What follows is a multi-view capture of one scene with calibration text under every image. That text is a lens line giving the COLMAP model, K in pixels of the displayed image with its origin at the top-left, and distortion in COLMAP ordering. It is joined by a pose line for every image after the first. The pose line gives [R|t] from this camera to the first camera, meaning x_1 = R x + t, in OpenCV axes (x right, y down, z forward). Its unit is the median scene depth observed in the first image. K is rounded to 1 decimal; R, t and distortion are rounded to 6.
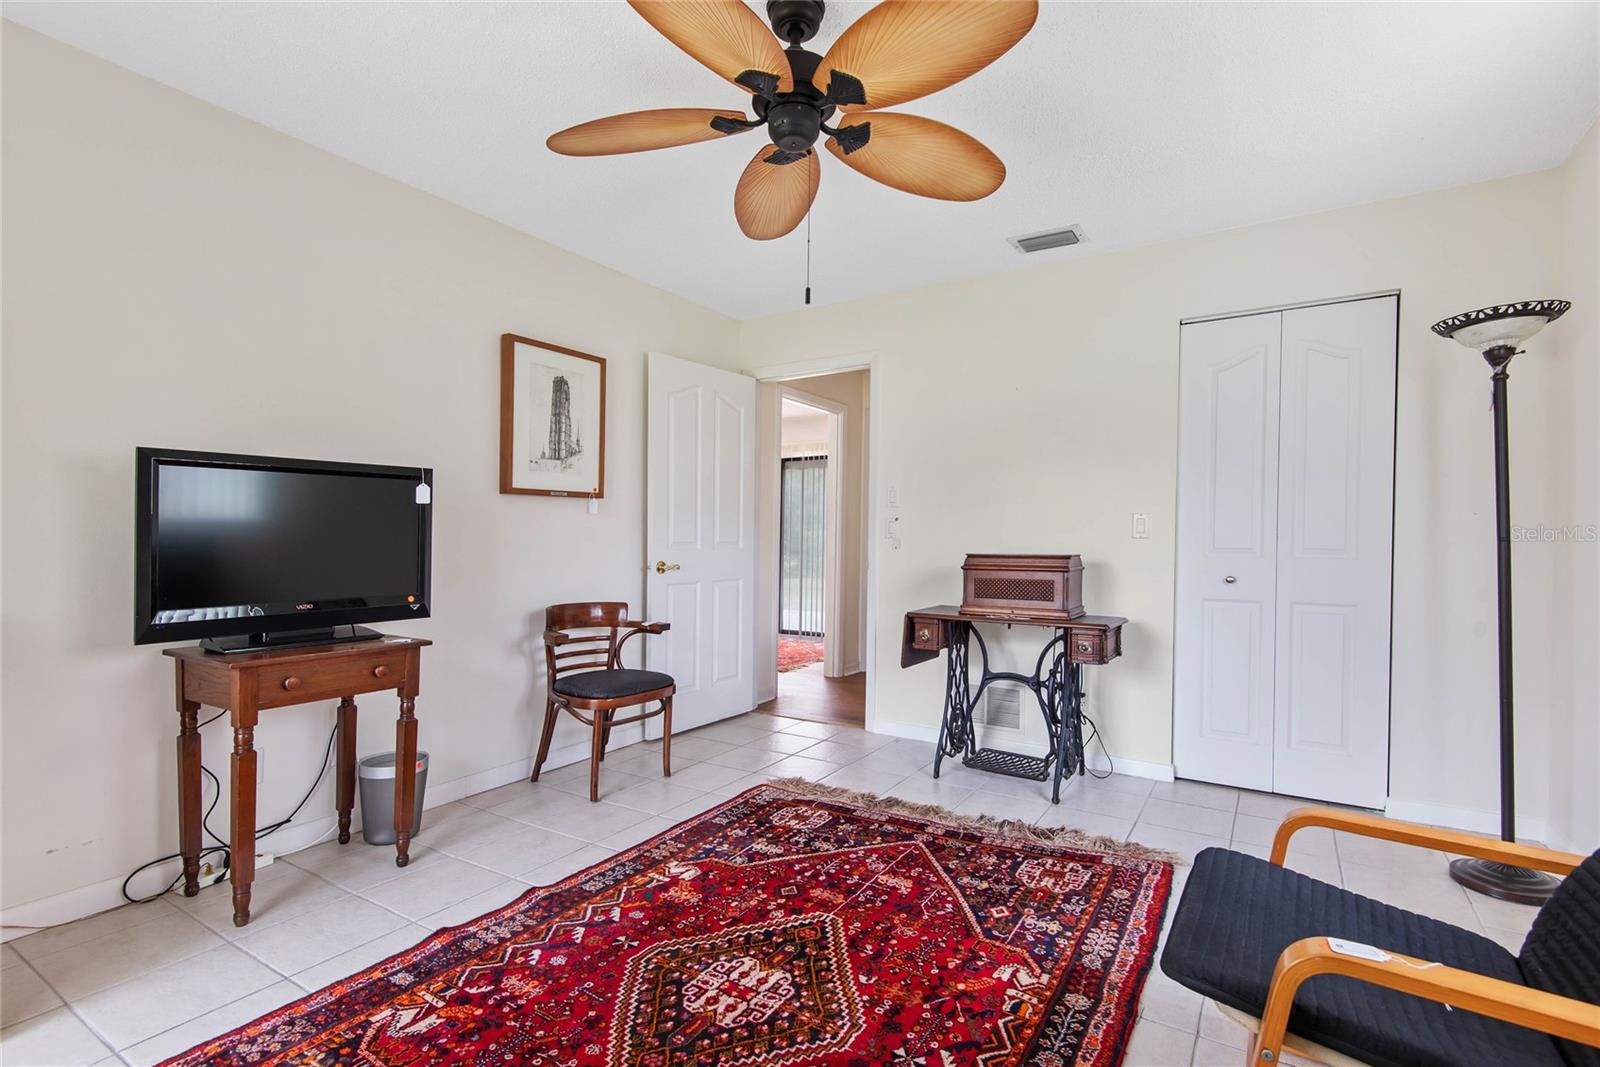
lens RADIAL K [[735.8, 0, 804.2], [0, 735.8, 538.6], [0, 0, 1]] dist [0.030346, -0.020190]
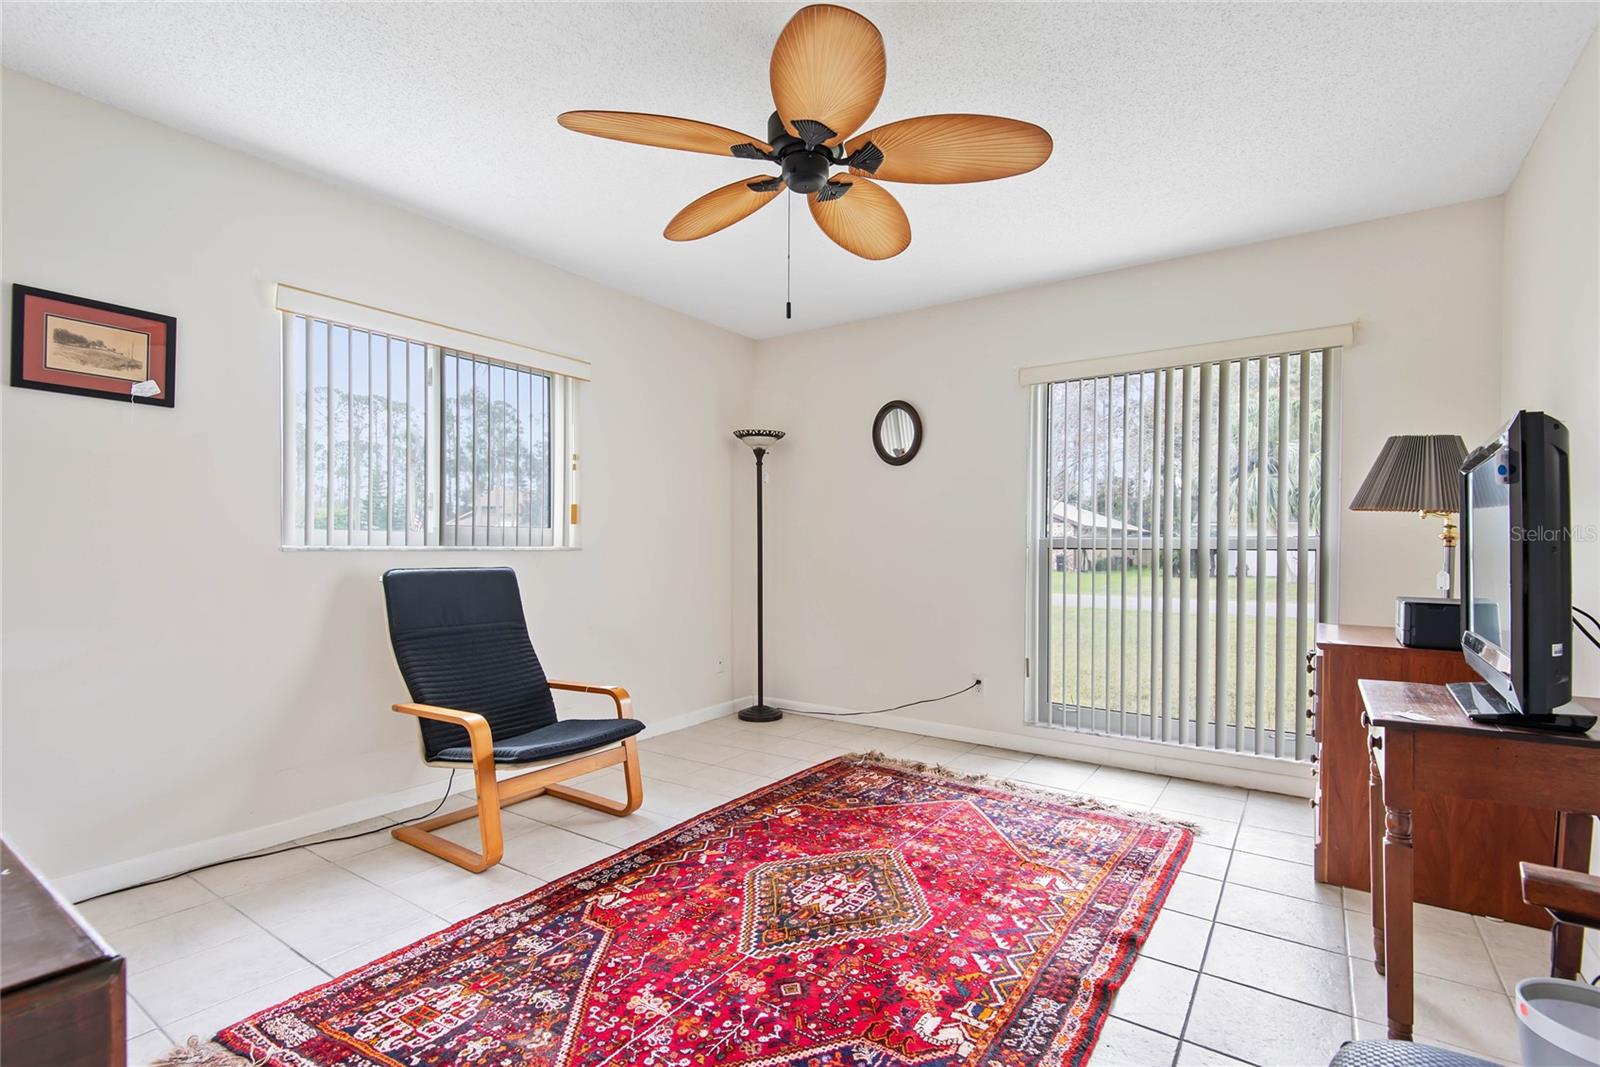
lens RADIAL K [[735.8, 0, 799.6], [0, 735.8, 543.9], [0, 0, 1]] dist [0.030346, -0.020190]
pose [[-0.999264, -0.007852, 0.037546, -0.062352], [-0.008112, 0.999944, -0.006790, -0.002381], [-0.037490, -0.007090, -0.999272, 2.003119]]
